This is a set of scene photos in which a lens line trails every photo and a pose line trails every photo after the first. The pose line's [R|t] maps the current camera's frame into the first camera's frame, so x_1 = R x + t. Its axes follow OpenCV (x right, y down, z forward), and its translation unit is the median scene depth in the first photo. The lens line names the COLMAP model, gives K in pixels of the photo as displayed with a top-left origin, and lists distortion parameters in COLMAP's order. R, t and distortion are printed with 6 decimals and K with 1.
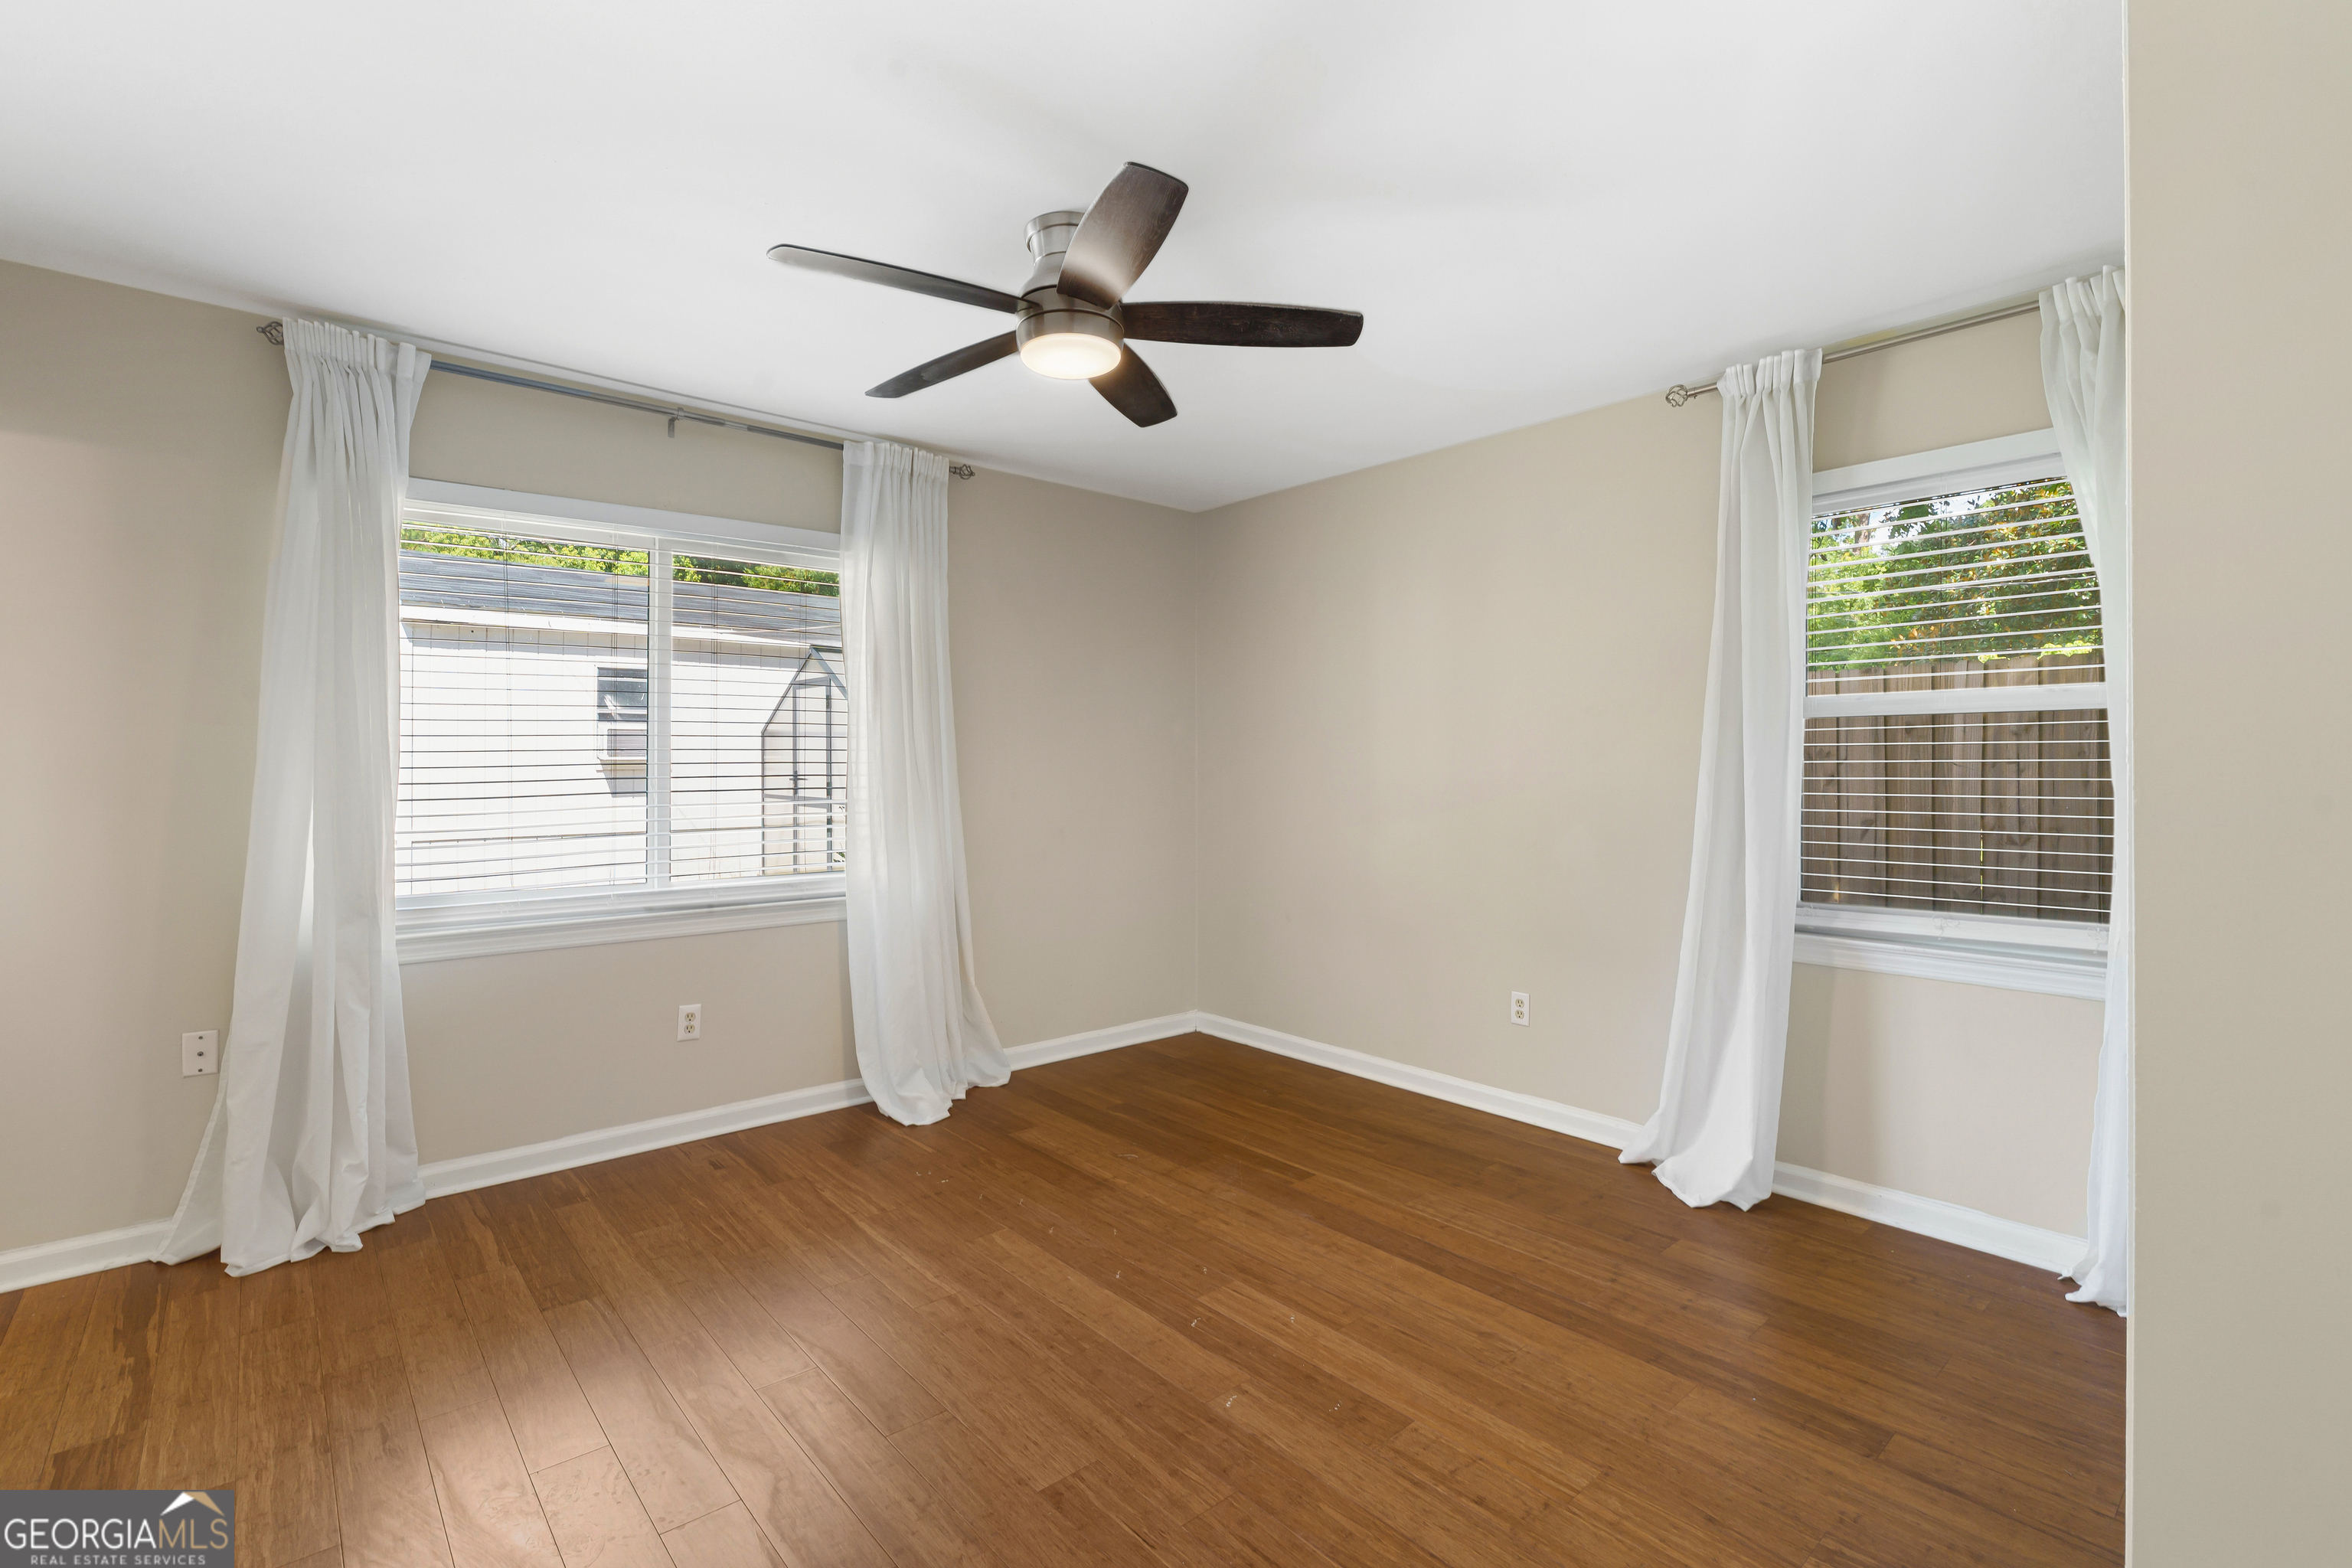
lens RADIAL K [[1055.0, 0, 1169.3], [0, 1055.0, 777.6], [0, 0, 1]] dist [-0.002826, 0.000309]
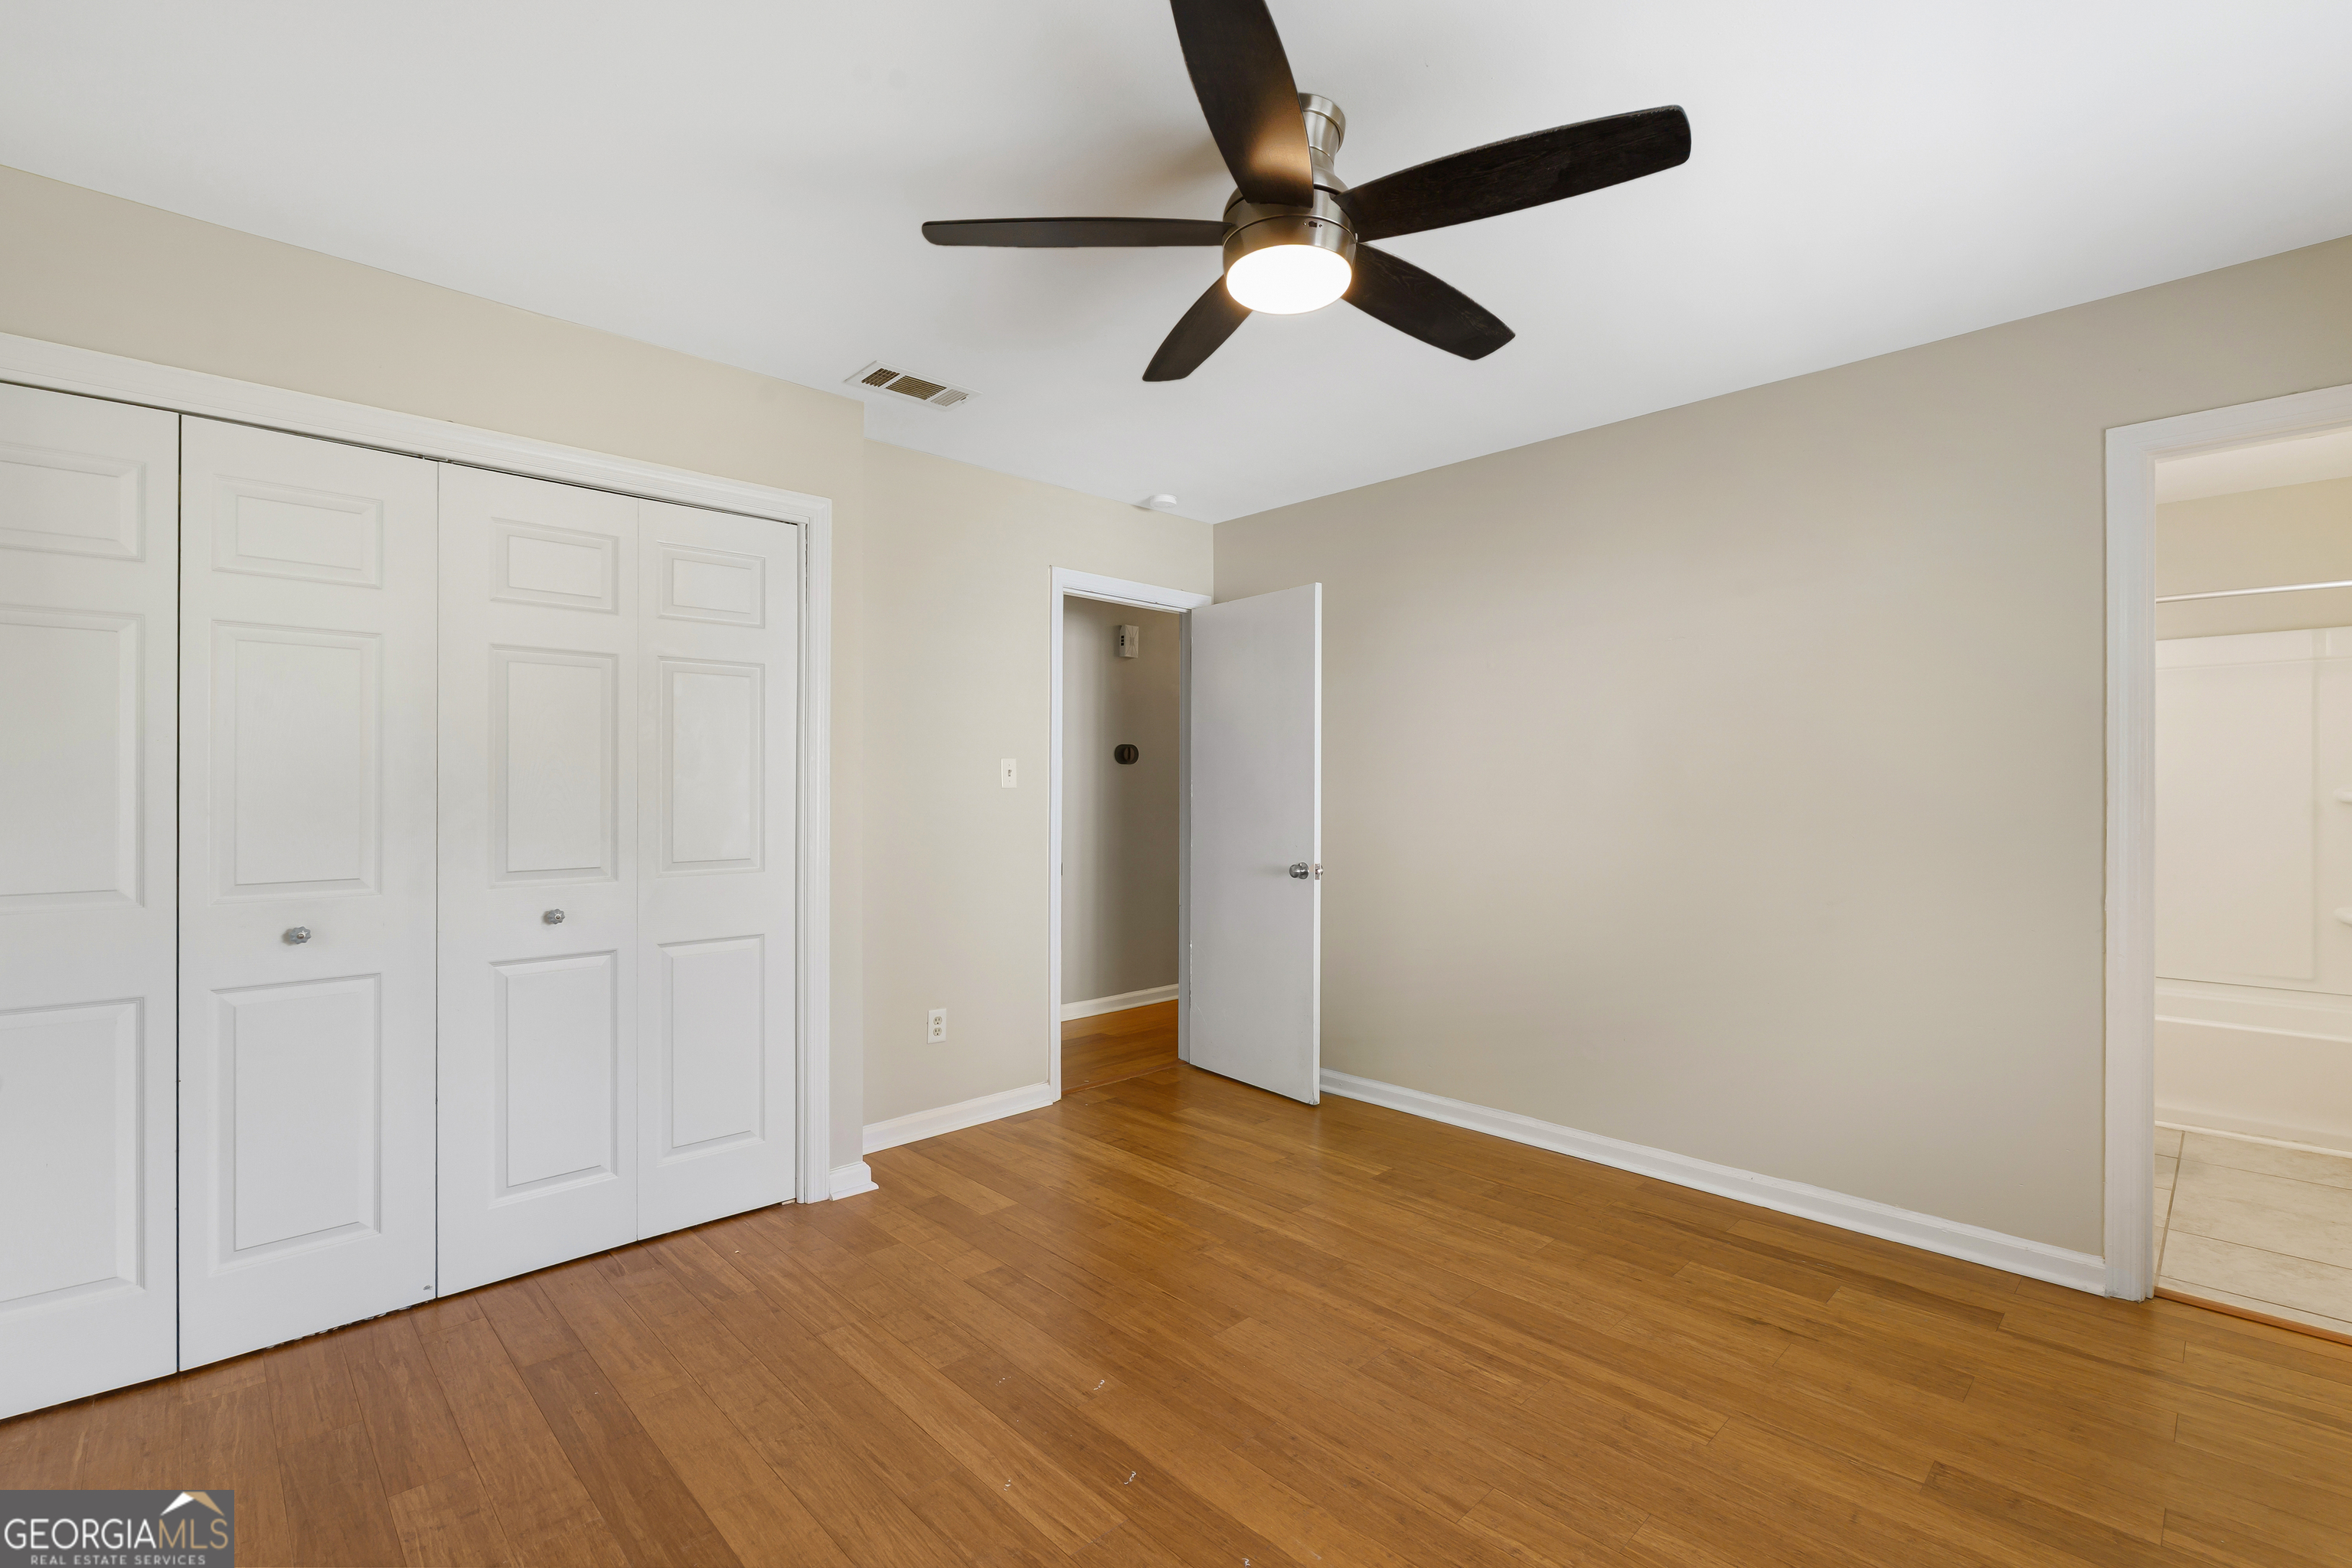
lens RADIAL K [[1055.0, 0, 1184.5], [0, 1055.0, 783.7], [0, 0, 1]] dist [-0.002826, 0.000309]
pose [[-0.998262, -0.003152, -0.058843, 0.036246], [-0.003215, 0.999994, 0.000987, -0.015054], [0.058840, 0.001175, -0.998267, 1.994400]]
